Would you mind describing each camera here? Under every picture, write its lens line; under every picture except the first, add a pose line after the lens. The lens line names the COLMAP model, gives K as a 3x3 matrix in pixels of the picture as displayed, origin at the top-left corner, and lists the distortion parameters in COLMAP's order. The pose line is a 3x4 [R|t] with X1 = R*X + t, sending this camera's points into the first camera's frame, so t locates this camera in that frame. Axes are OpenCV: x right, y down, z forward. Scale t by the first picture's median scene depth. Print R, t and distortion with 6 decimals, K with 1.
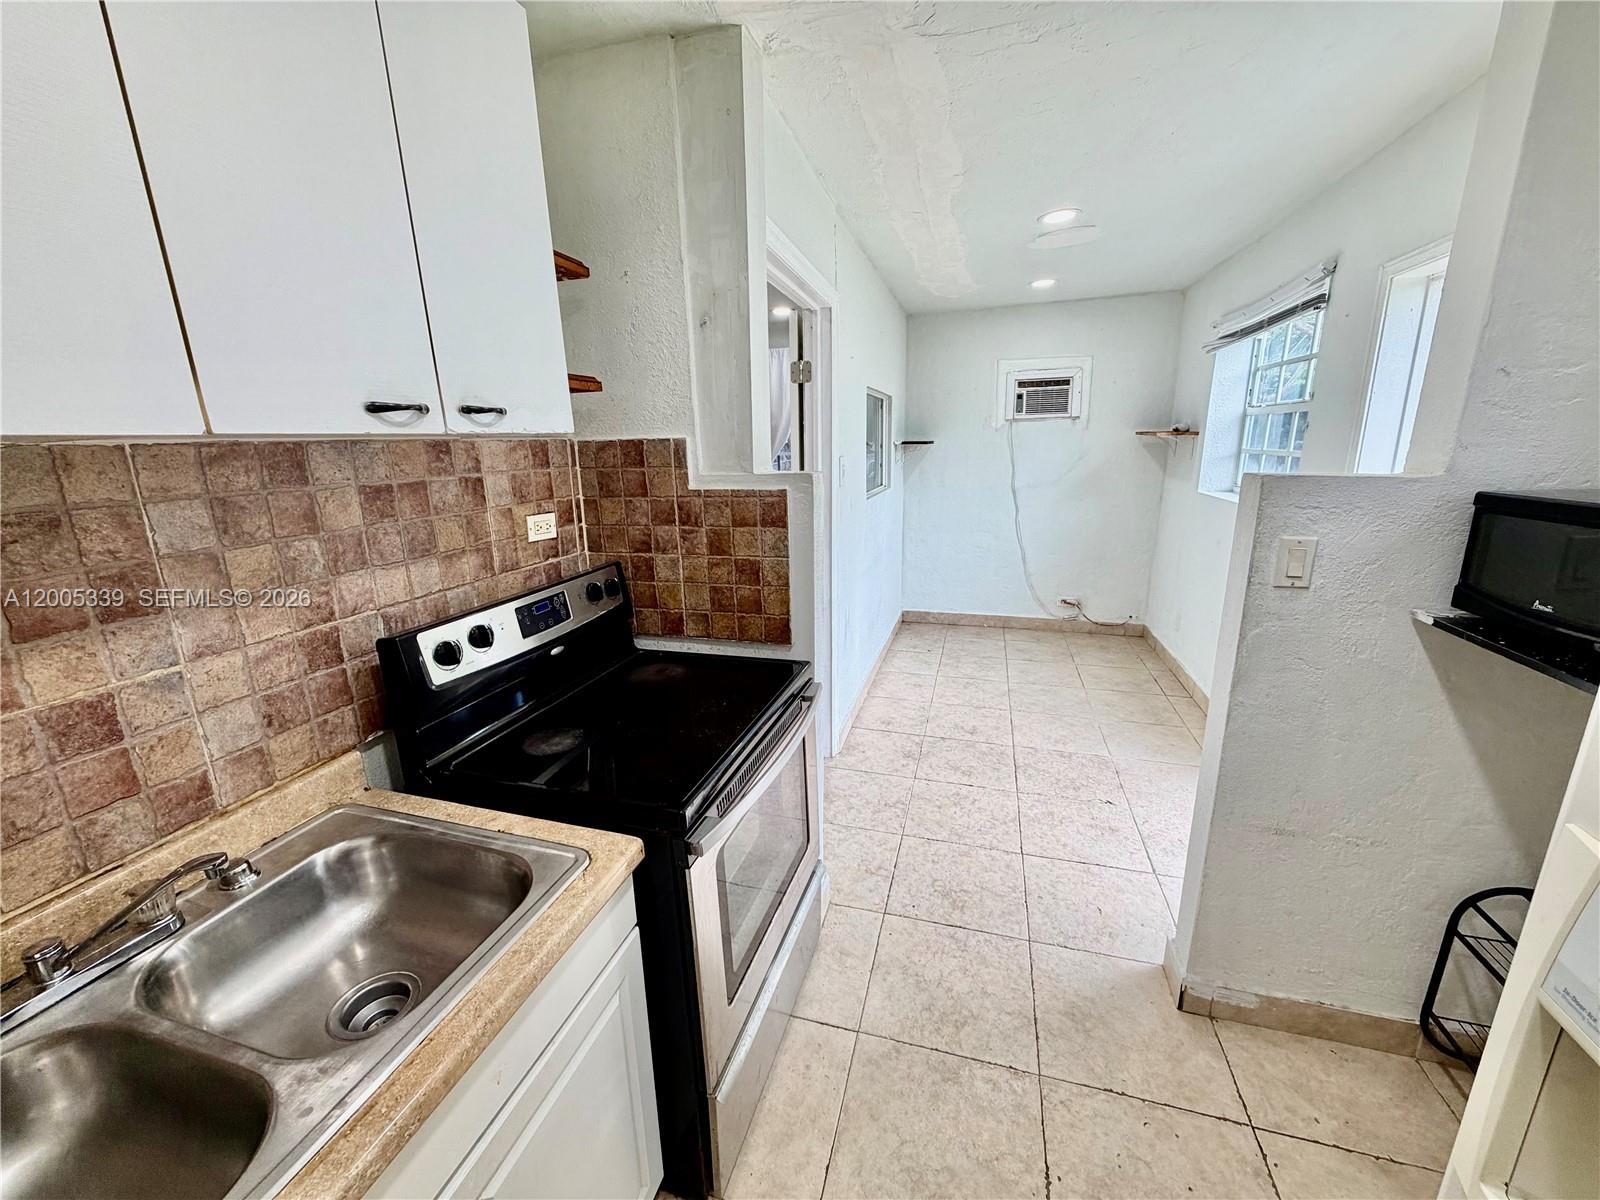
lens RADIAL K [[638.6, 0, 796.3], [0, 638.6, 597.7], [0, 0, 1]] dist [0.000884, 0.000148]
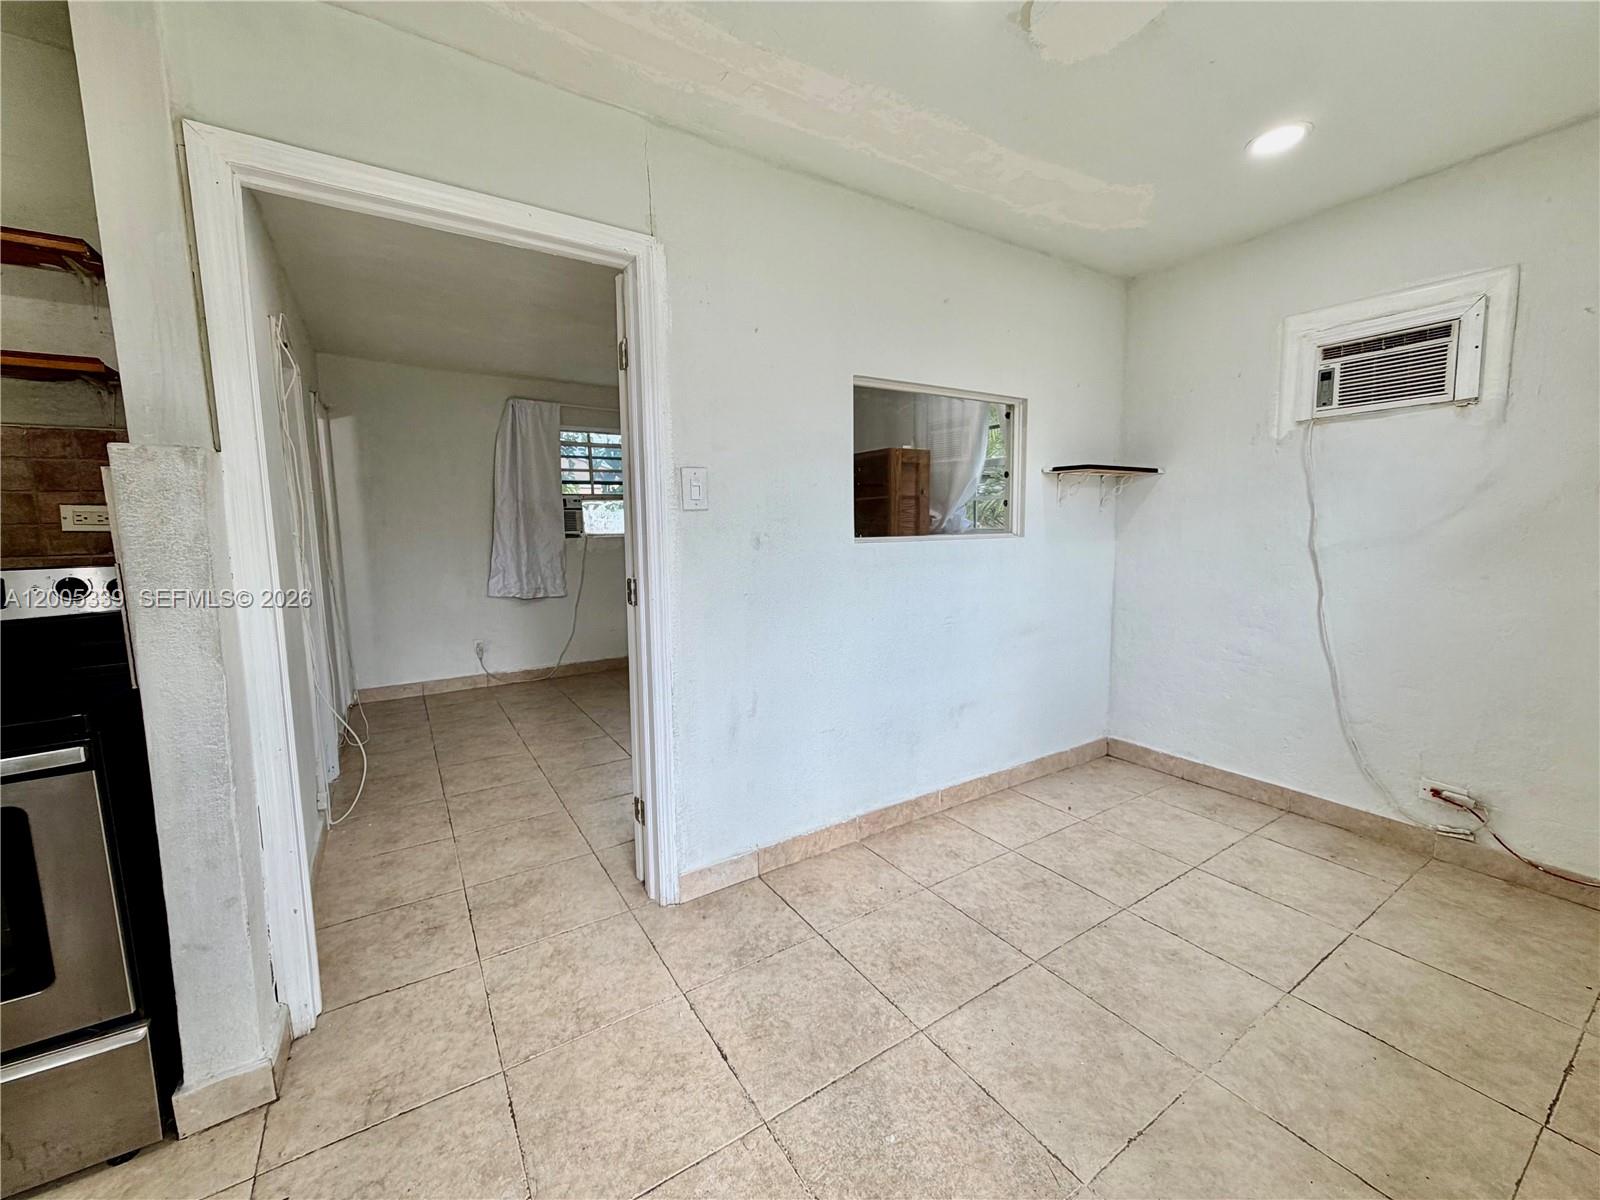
lens RADIAL K [[638.6, 0, 796.3], [0, 638.6, 597.7], [0, 0, 1]] dist [0.000884, 0.000148]
pose [[0.752657, 0.082499, -0.653223, 0.379711], [-0.155629, 0.986297, -0.054754, -0.037922], [0.639755, 0.142871, 0.755183, 0.348688]]
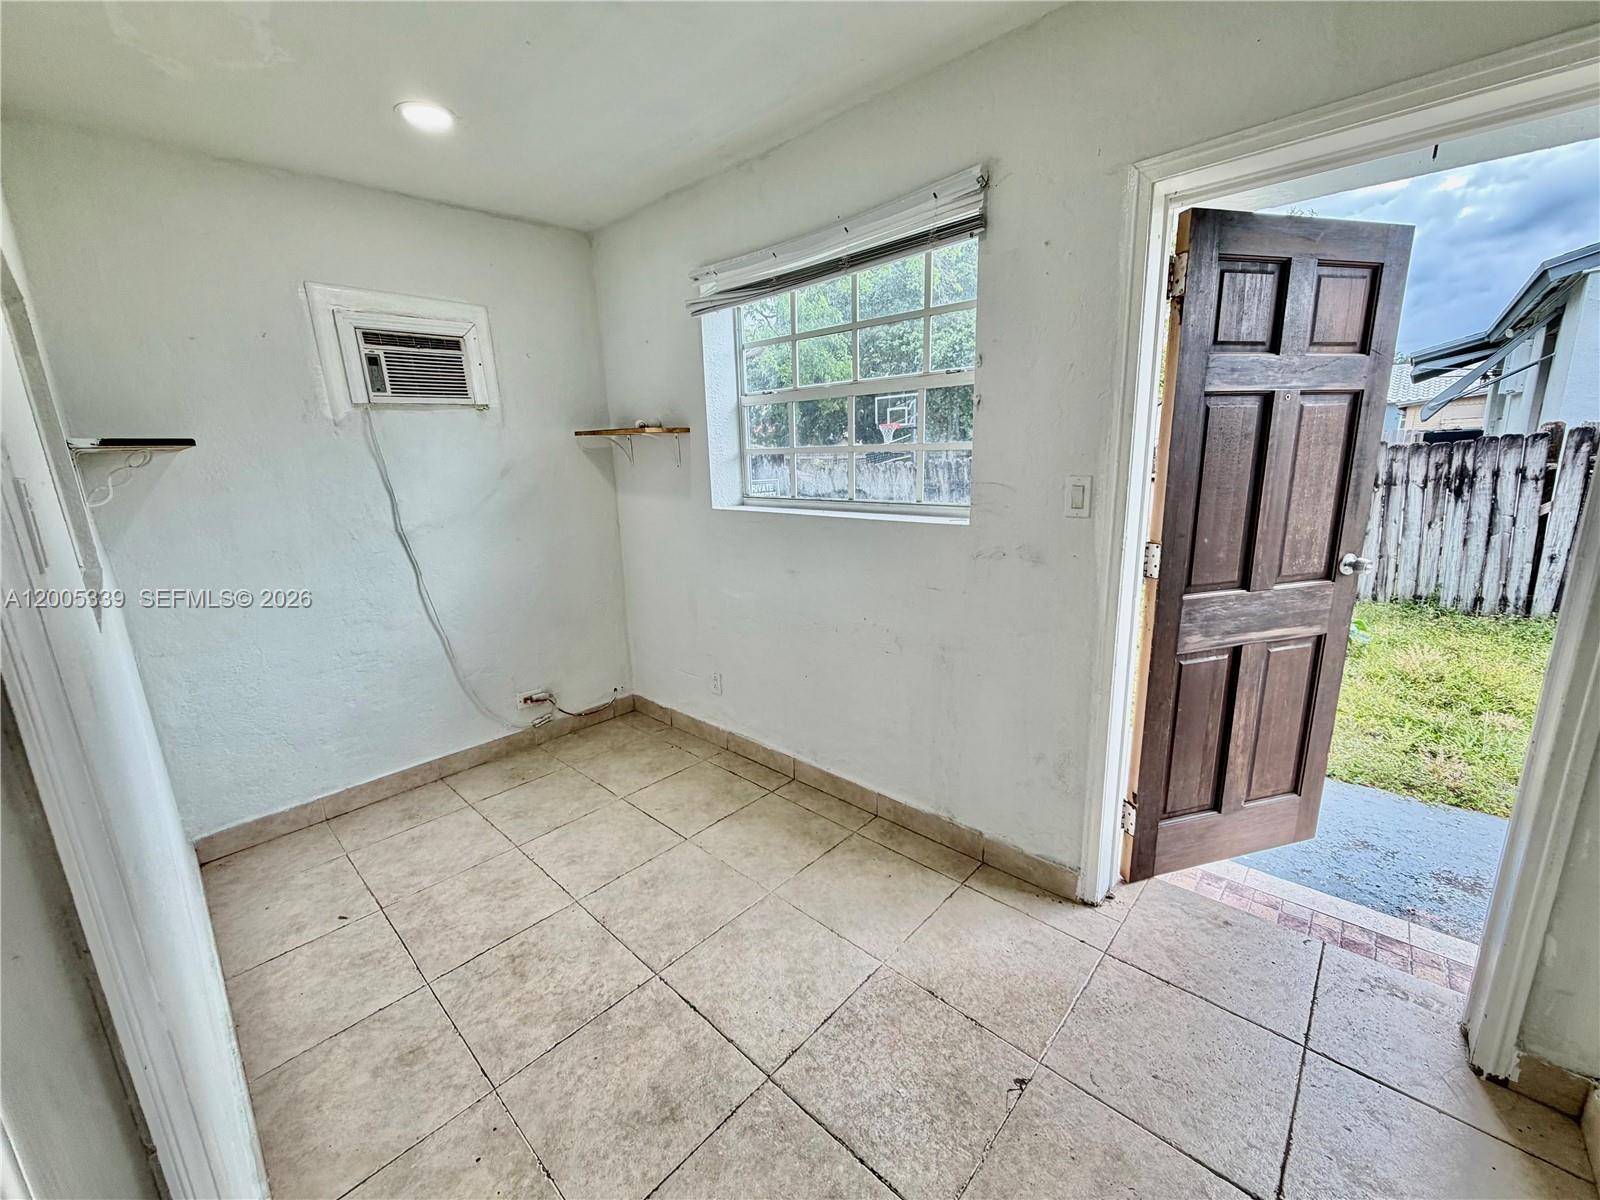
lens RADIAL K [[638.6, 0, 796.3], [0, 638.6, 597.7], [0, 0, 1]] dist [0.000884, 0.000148]
pose [[0.452794, -0.197602, 0.869443, 0.011654], [0.236702, 0.966783, 0.096454, -0.094469], [-0.859622, 0.162125, 0.484526, 0.476203]]
